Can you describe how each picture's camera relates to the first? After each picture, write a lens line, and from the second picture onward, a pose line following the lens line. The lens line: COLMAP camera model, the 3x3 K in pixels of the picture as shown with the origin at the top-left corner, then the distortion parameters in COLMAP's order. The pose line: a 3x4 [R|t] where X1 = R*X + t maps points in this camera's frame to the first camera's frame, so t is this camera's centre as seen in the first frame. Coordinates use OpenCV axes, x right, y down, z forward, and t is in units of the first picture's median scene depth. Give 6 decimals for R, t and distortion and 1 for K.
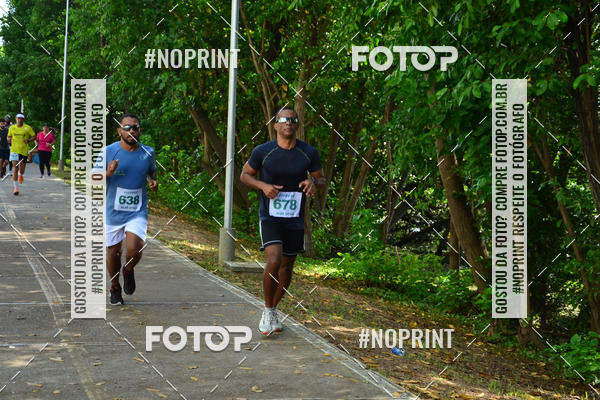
lens RADIAL K [[2321.1, 0, 300.0], [0, 2321.1, 200.0], [0, 0, 1]] dist [0.123642, 3.755055]
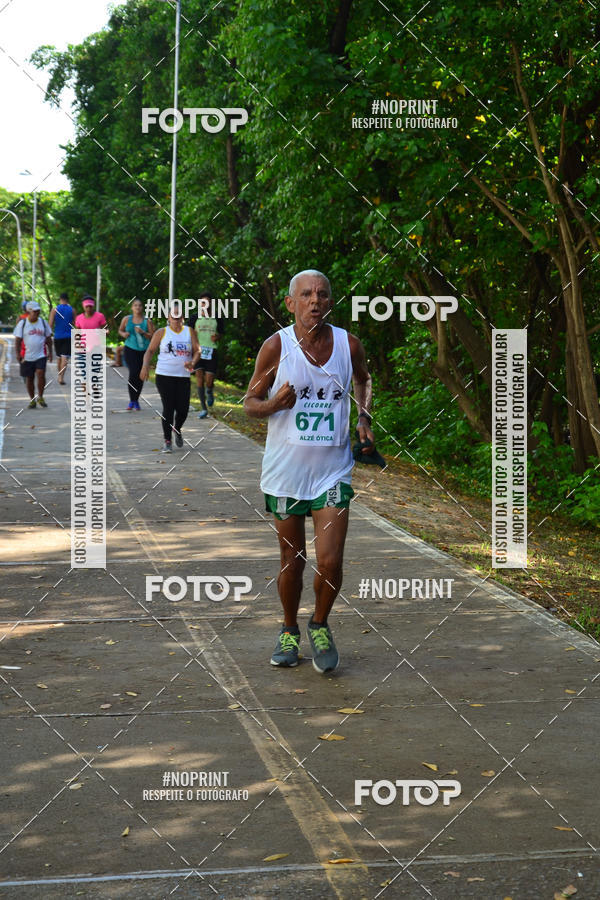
lens RADIAL K [[2621.8, 0, 300.0], [0, 2621.8, 450.0], [0, 0, 1]] dist [0.239024, 0.599783]
pose [[0.999264, -0.019412, -0.033082, -0.040889], [0.020262, 0.999467, 0.025577, -0.009948], [0.032568, -0.026228, 0.999125, 0.269515]]
